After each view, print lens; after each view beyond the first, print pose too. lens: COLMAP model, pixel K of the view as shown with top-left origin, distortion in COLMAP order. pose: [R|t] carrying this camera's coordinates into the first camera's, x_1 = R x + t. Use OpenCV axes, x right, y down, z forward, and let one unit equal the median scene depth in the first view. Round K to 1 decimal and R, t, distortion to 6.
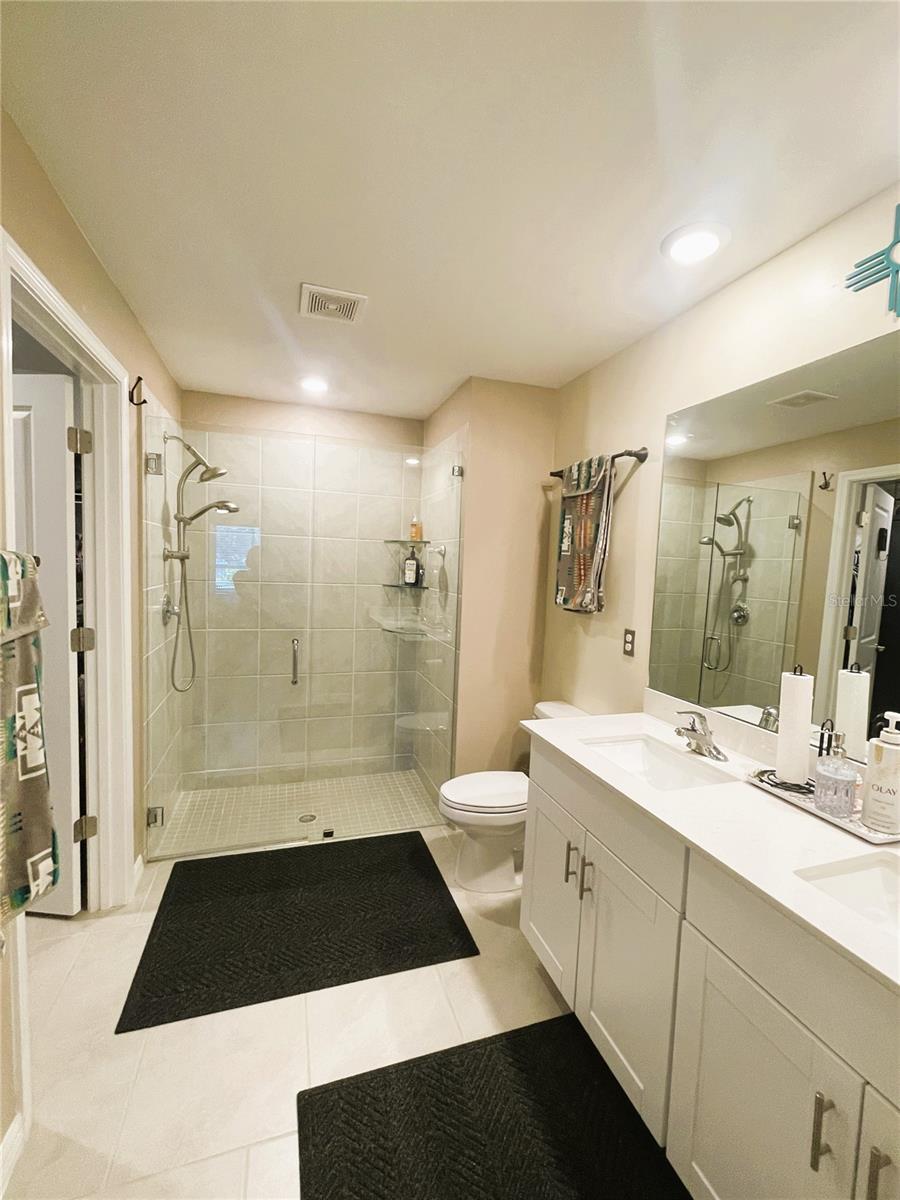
lens RADIAL K [[487.7, 0, 454.8], [0, 487.7, 599.7], [0, 0, 1]] dist [0.000438, -0.000104]
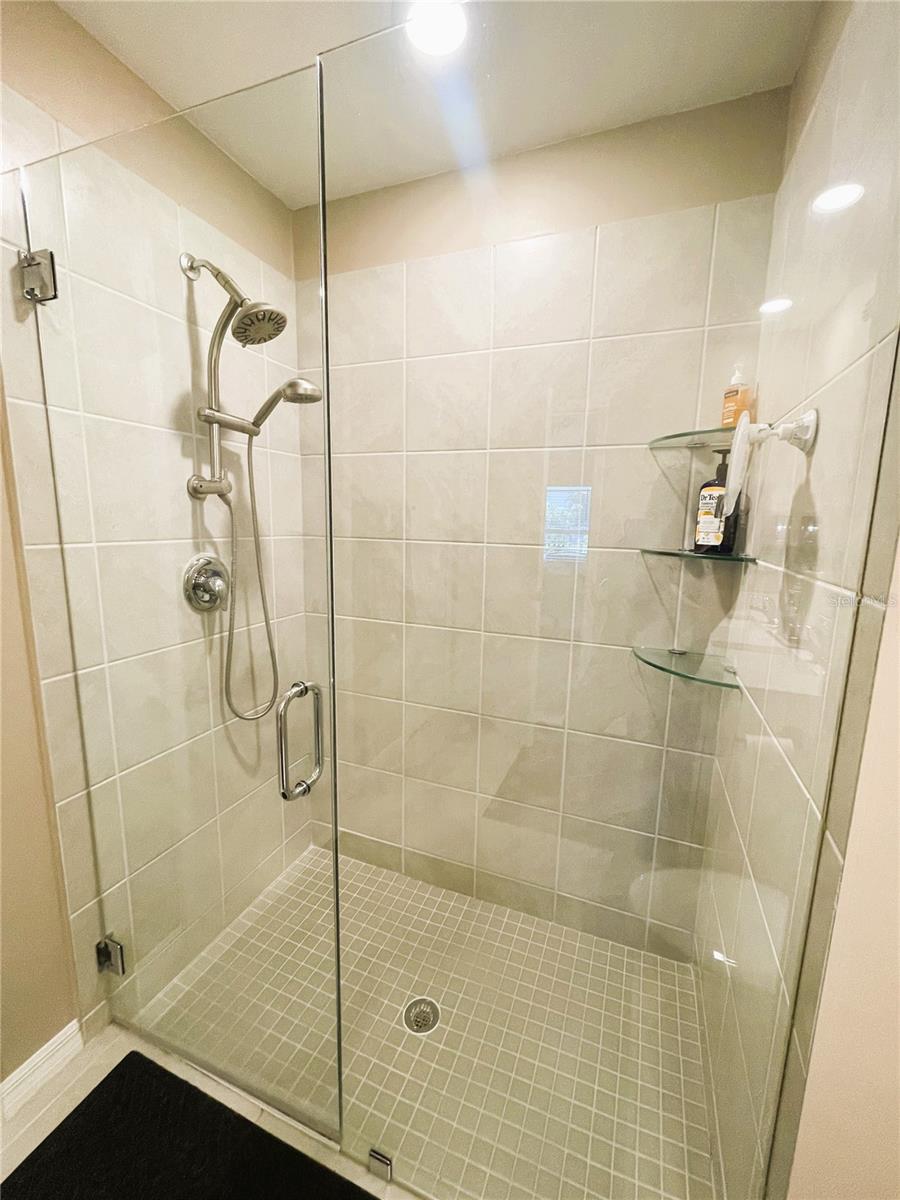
lens RADIAL K [[487.7, 0, 454.8], [0, 487.7, 599.7], [0, 0, 1]] dist [0.000438, -0.000104]
pose [[0.757606, 0.083502, -0.647348, 0.021048], [-0.042401, 0.995984, 0.078849, -0.023990], [0.651333, -0.032288, 0.758105, 0.980180]]
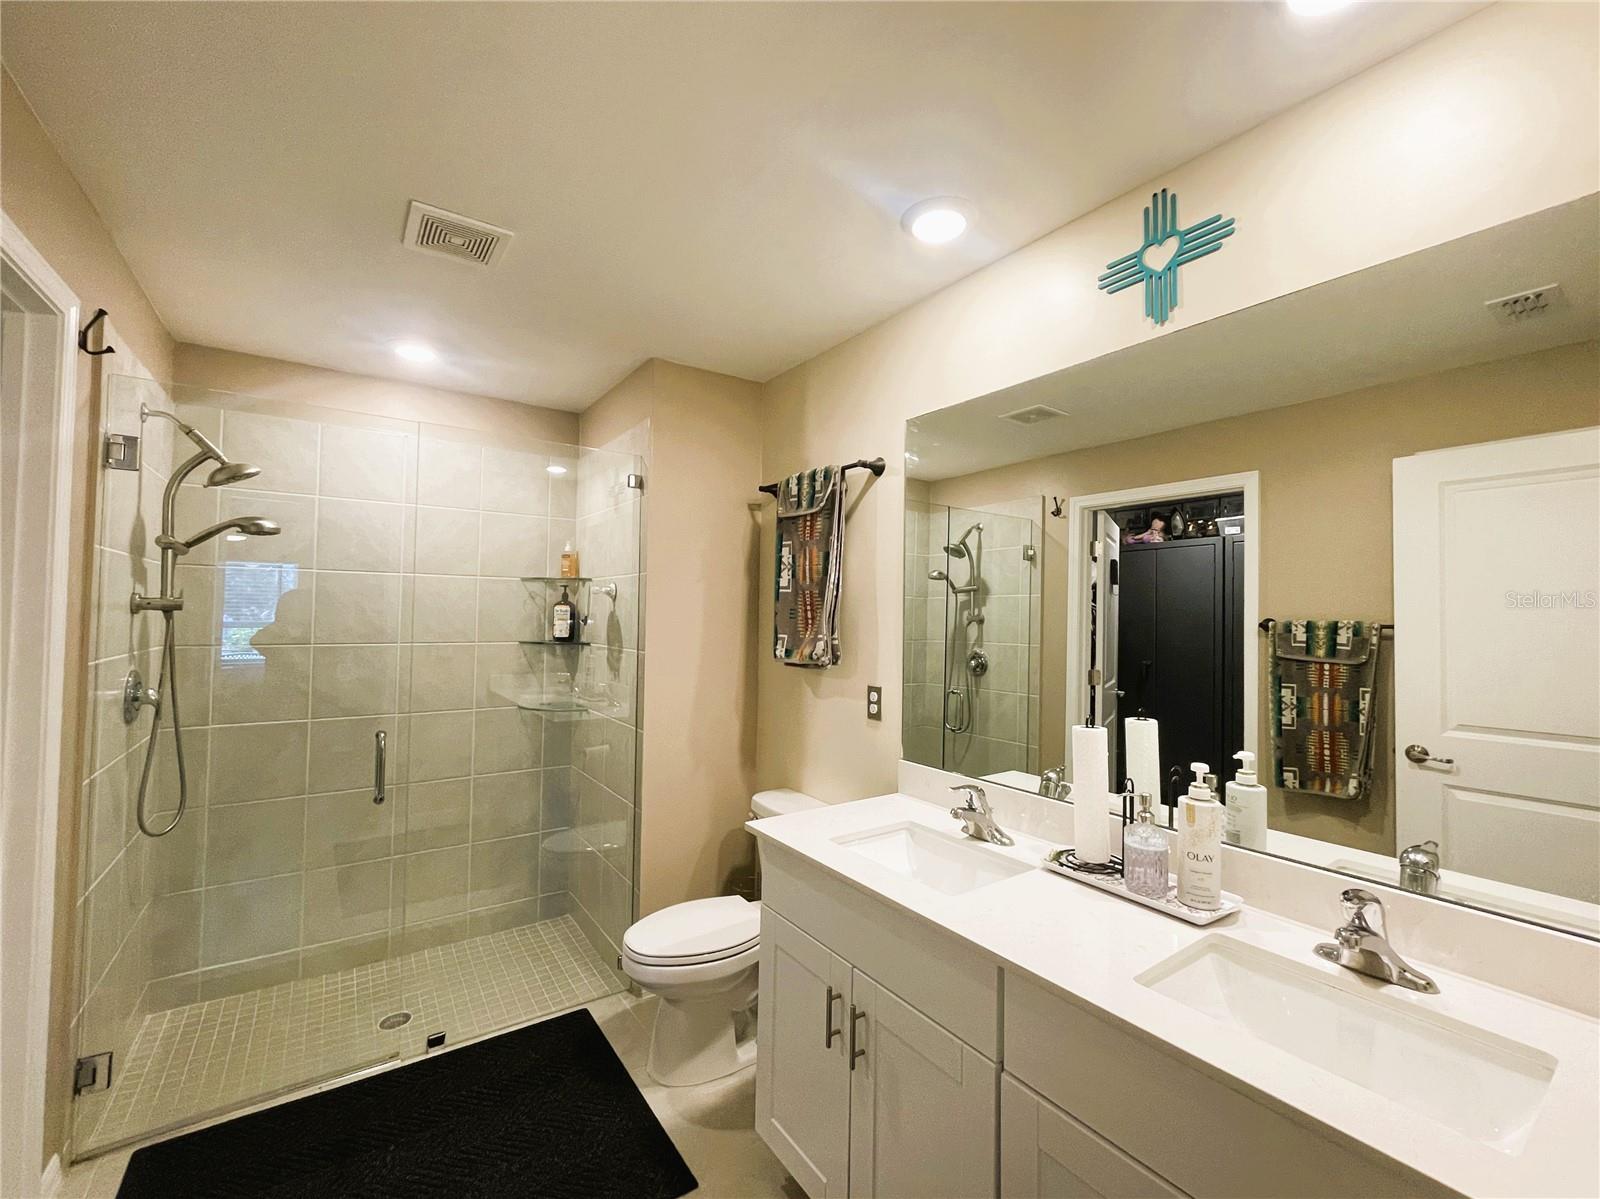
lens RADIAL K [[646.4, 0, 798.8], [0, 646.4, 596.1], [0, 0, 1]] dist [-0.001309, 0.000546]
pose [[0.962233, -0.017163, 0.271684, -0.026324], [0.042450, 0.995262, -0.087472, 0.002856], [-0.268896, 0.095701, 0.958403, 0.023006]]
